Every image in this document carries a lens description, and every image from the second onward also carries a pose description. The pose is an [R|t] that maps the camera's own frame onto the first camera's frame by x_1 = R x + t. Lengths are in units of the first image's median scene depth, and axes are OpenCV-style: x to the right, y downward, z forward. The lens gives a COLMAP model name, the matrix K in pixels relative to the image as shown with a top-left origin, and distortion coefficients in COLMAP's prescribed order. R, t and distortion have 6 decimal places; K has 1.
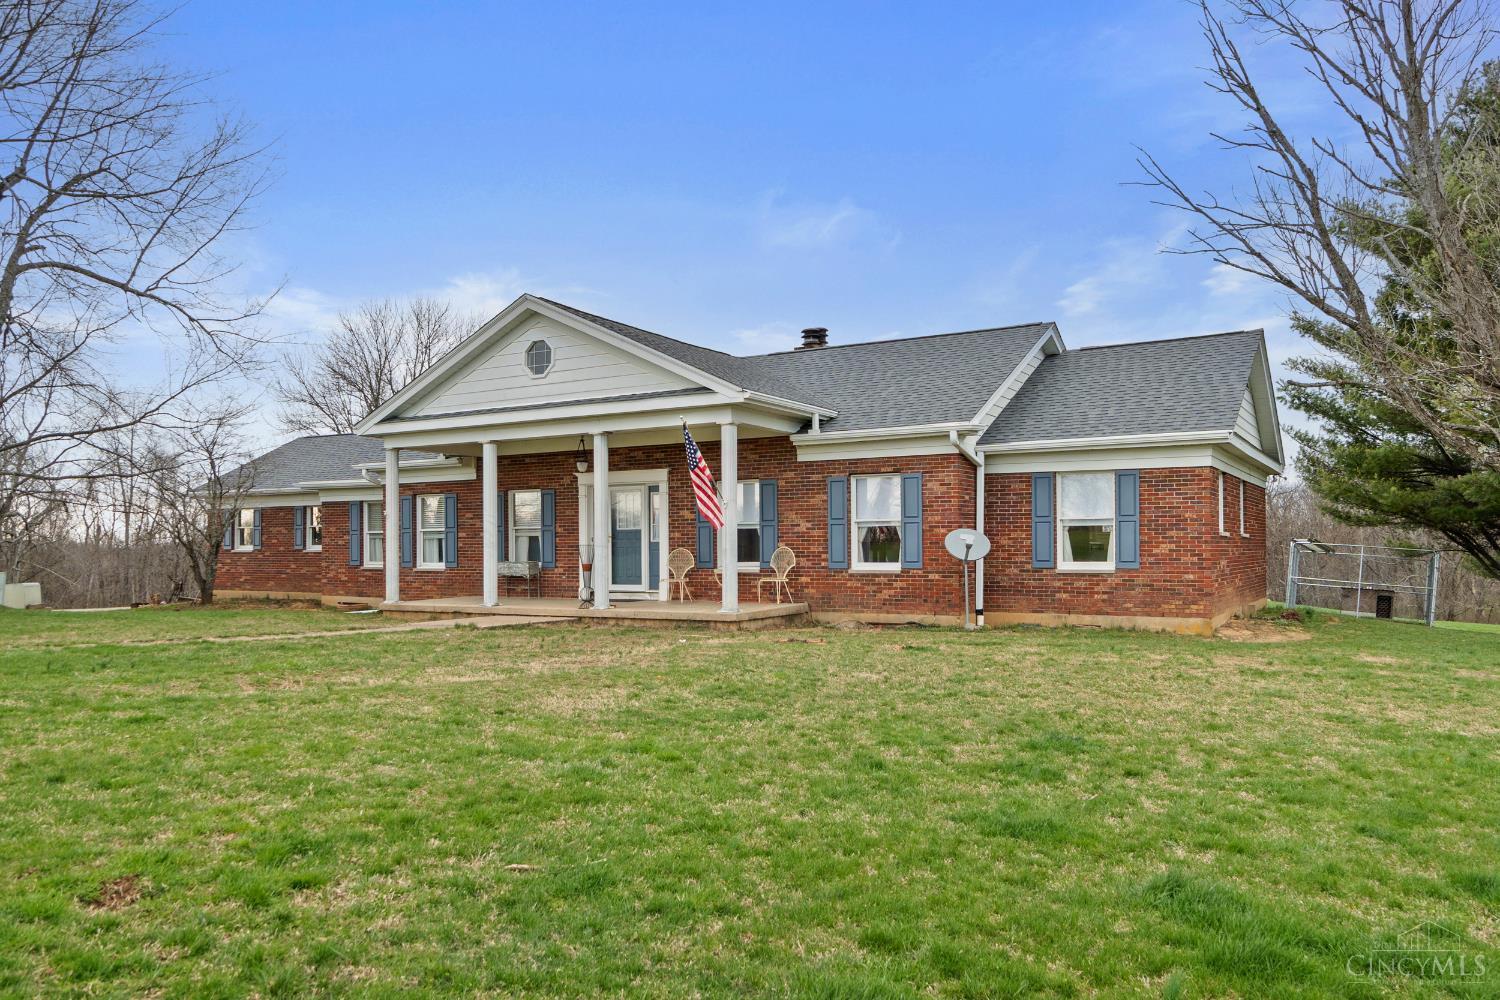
lens RADIAL K [[1044.2, 0, 750.0], [0, 1044.2, 500.0], [0, 0, 1]] dist [0.000767, 0.000046]
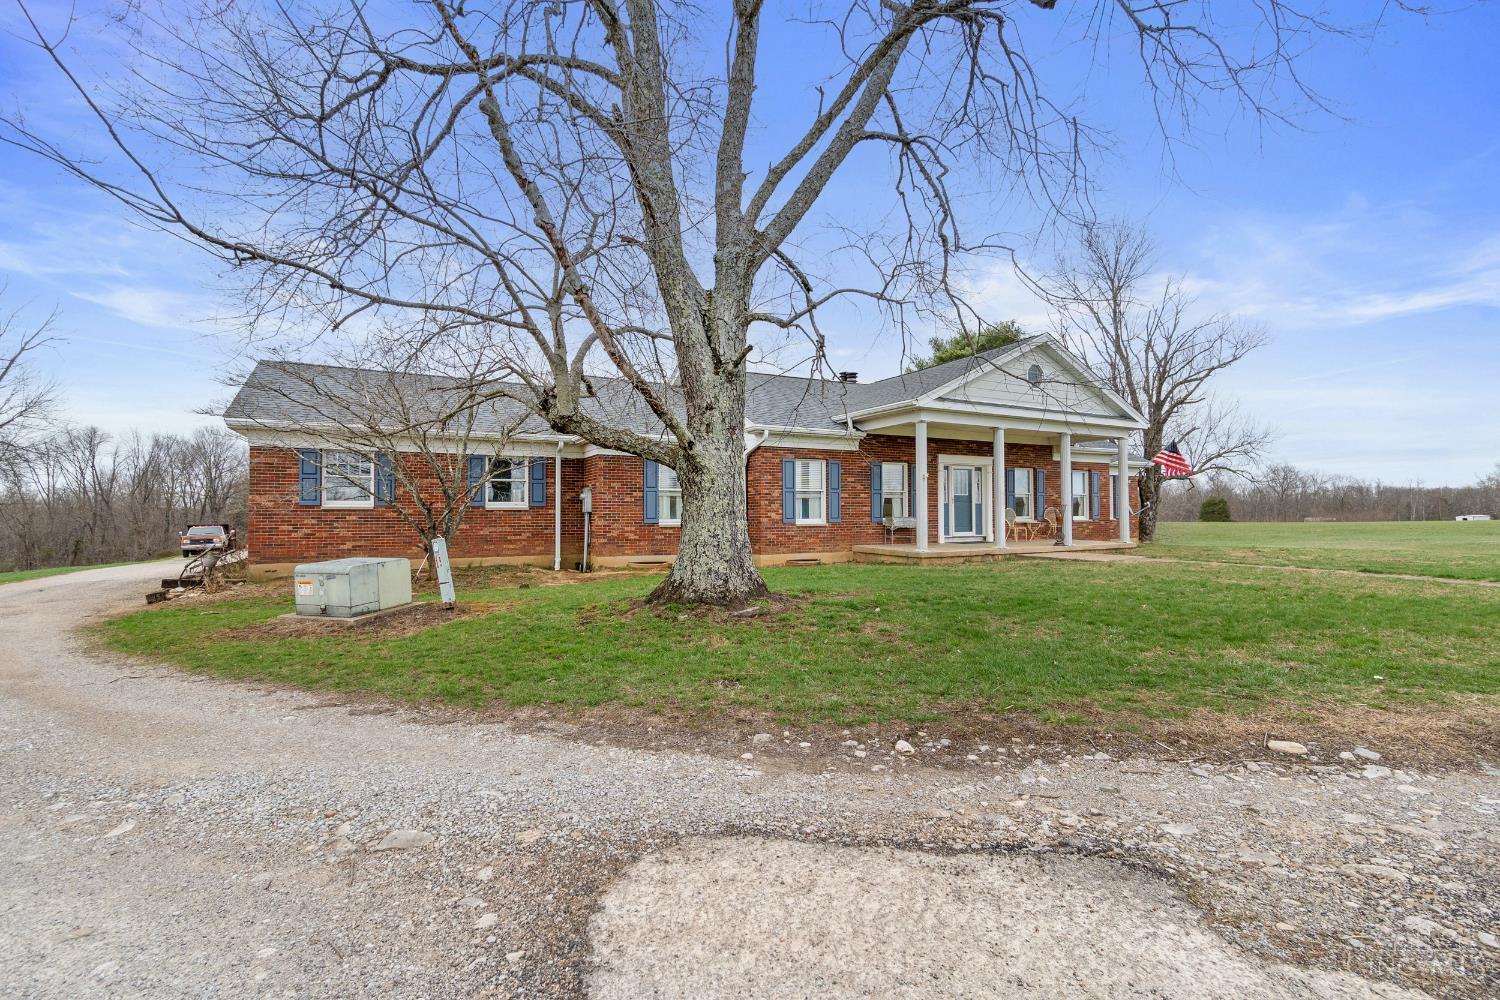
lens RADIAL K [[648.6, 0, 750.0], [0, 648.6, 500.0], [0, 0, 1]] dist [-0.000562, -0.000008]
pose [[0.521178, 0.021903, 0.853167, -1.092903], [-0.041359, 0.999144, -0.000386, 0.049048], [-0.852445, -0.035085, 0.521638, 0.793070]]
